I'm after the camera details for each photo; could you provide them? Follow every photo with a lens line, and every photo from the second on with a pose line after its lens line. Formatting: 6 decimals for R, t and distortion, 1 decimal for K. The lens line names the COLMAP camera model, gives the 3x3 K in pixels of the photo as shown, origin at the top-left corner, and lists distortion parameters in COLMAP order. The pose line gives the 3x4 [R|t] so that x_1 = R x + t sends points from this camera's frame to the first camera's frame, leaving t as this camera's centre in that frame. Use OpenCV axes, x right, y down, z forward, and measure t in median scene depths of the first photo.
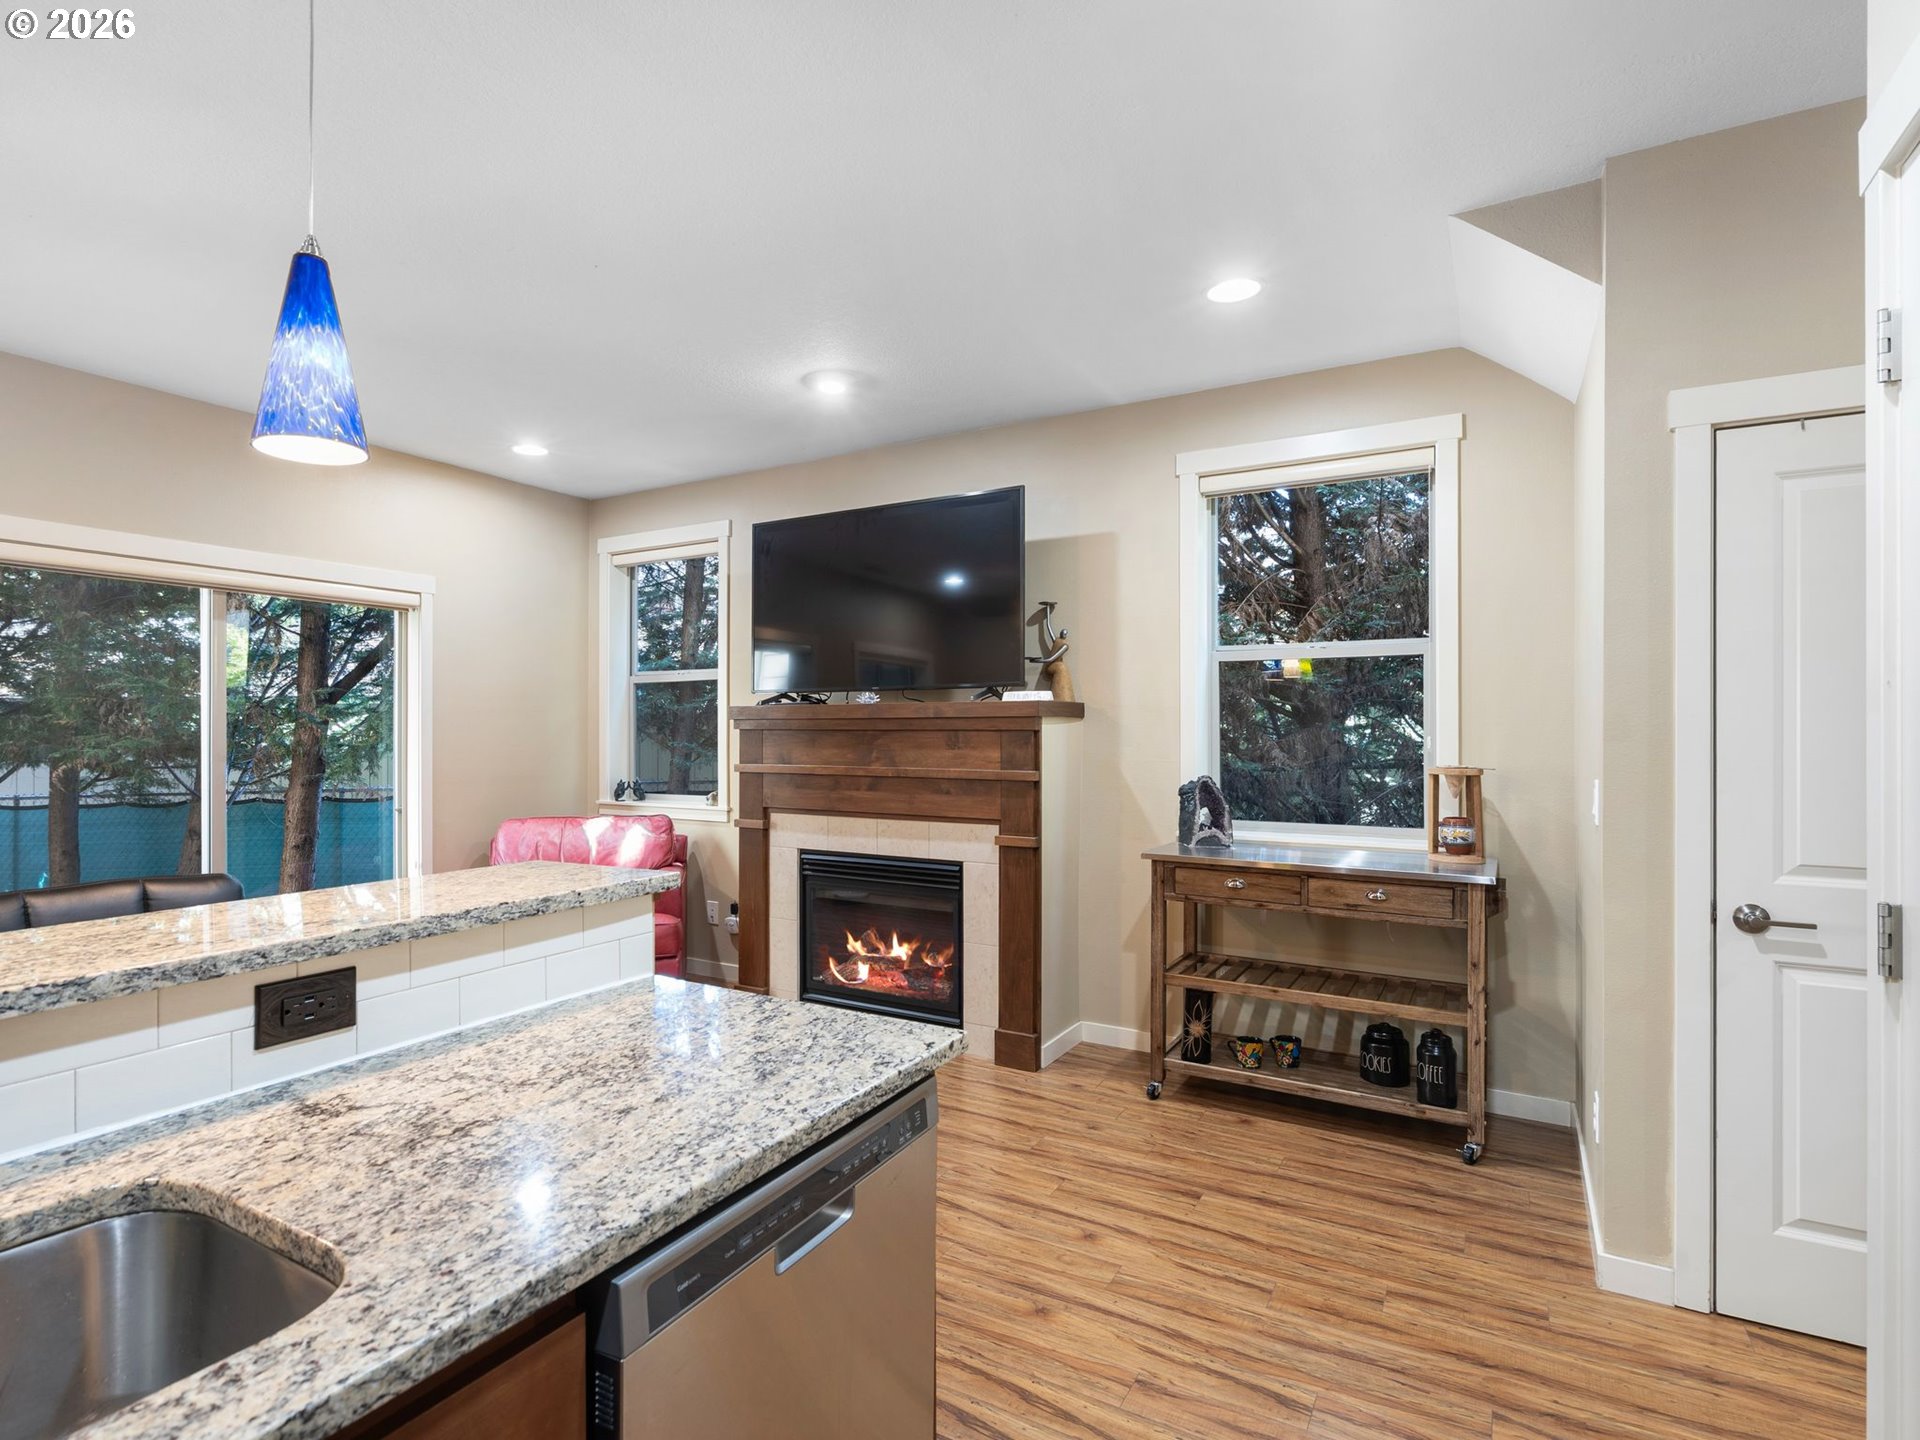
lens RADIAL K [[975.1, 0, 902.0], [0, 975.1, 743.6], [0, 0, 1]] dist [0.000442, 0.002600]
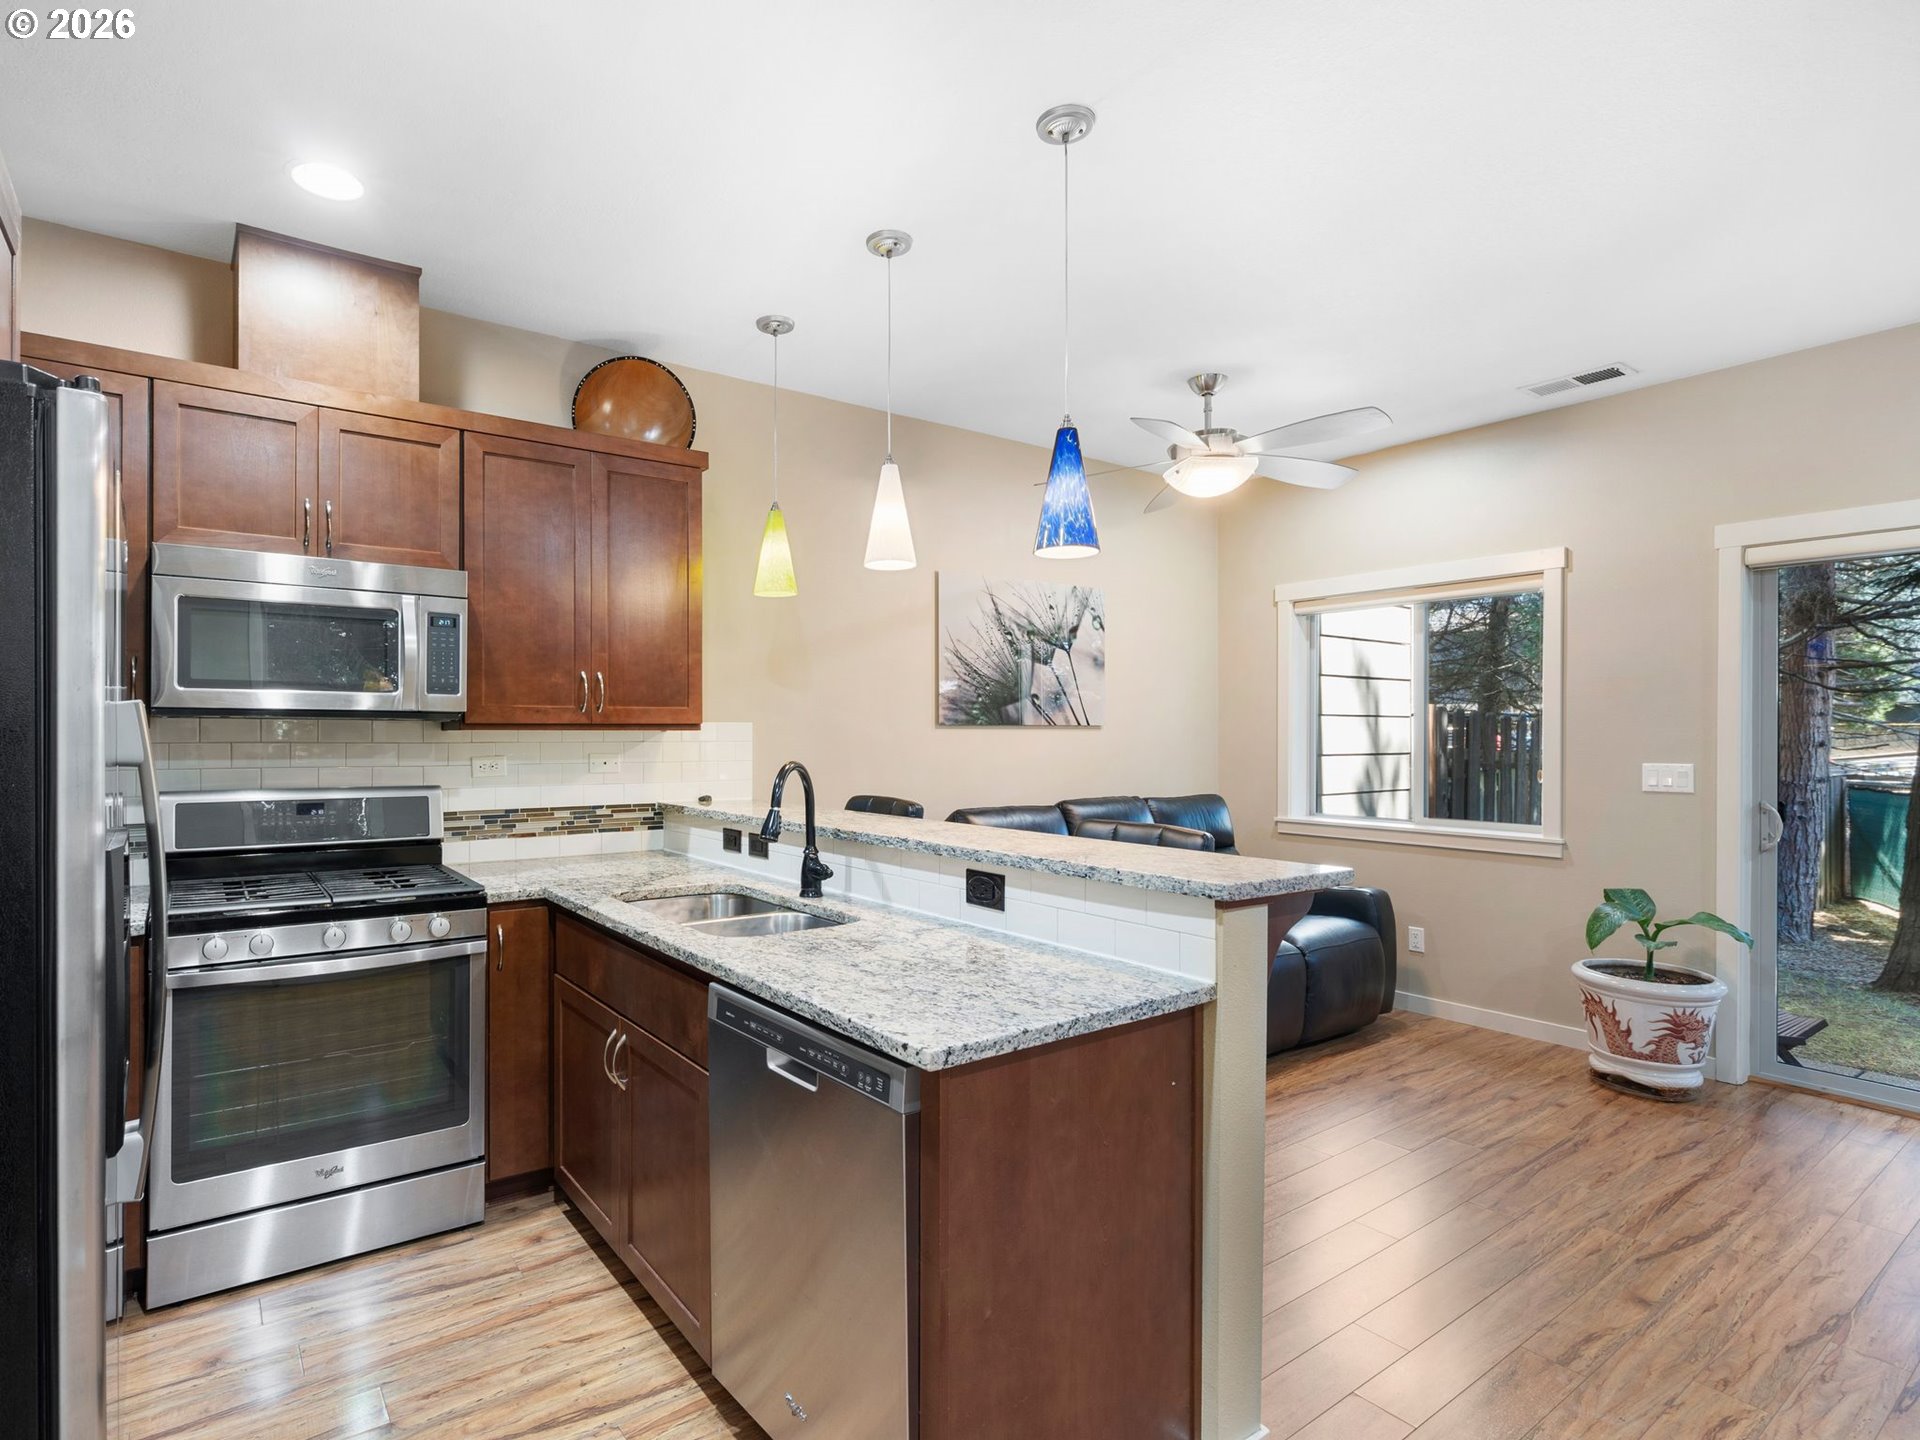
lens RADIAL K [[988.7, 0, 885.5], [0, 988.7, 726.1], [0, 0, 1]] dist [-0.007505, 0.003105]
pose [[-0.391116, -0.008491, -0.920302, 0.349035], [-0.012154, 0.999918, -0.004061, -0.005030], [0.920261, 0.009597, -0.391187, 0.483242]]
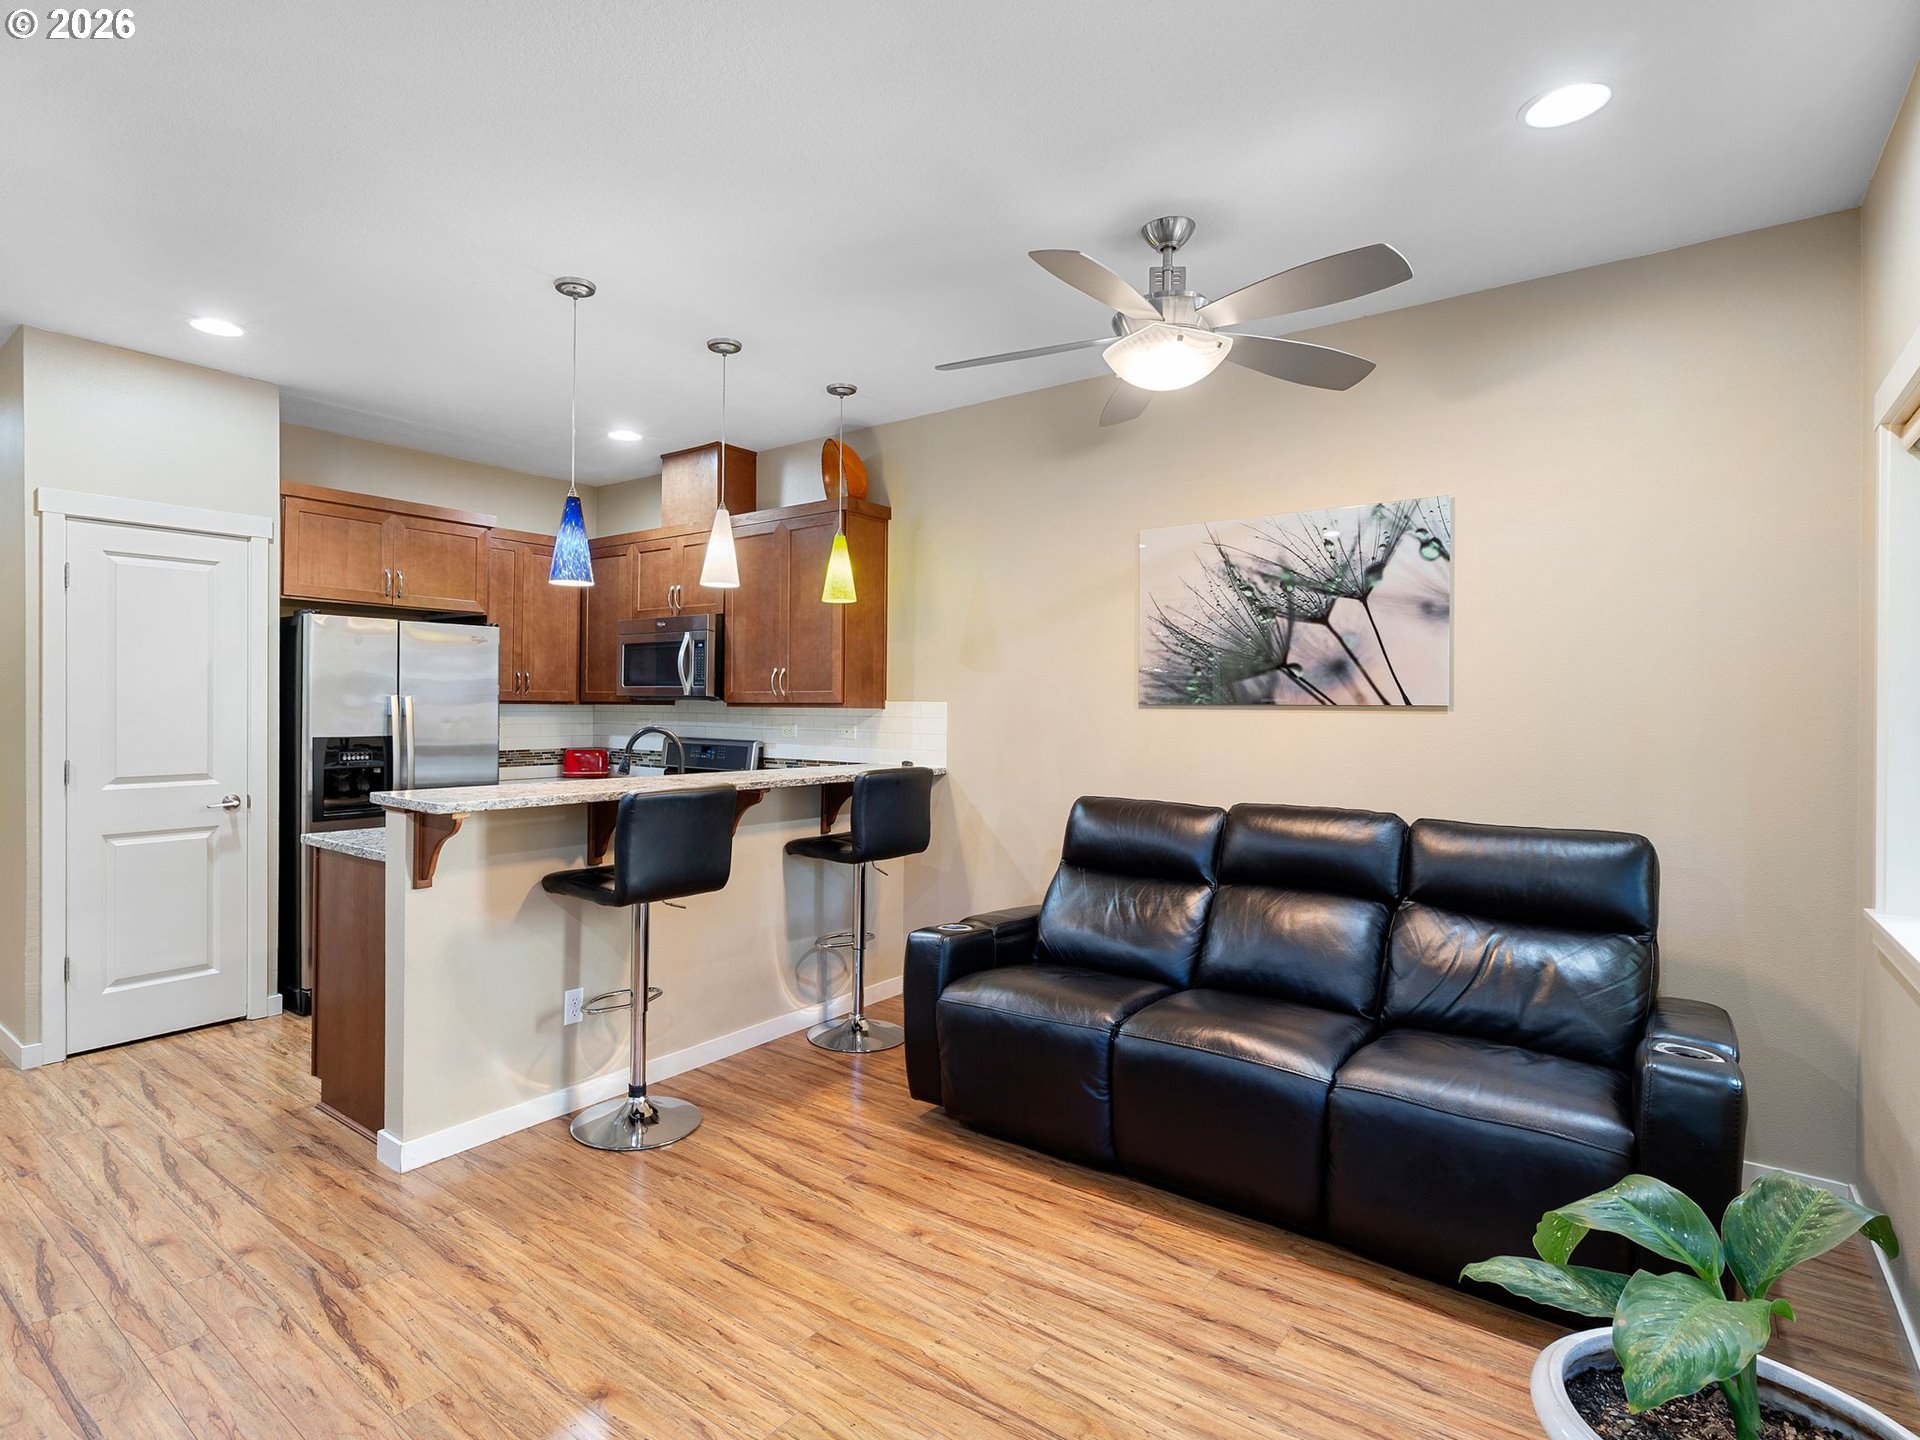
lens RADIAL K [[988.7, 0, 850.6], [0, 988.7, 705.2], [0, 0, 1]] dist [-0.007505, 0.003105]
pose [[-0.990362, -0.012000, 0.137986, -0.548342], [-0.010702, 0.999891, 0.010144, -0.017735], [-0.138092, 0.008569, -0.990382, 1.125635]]
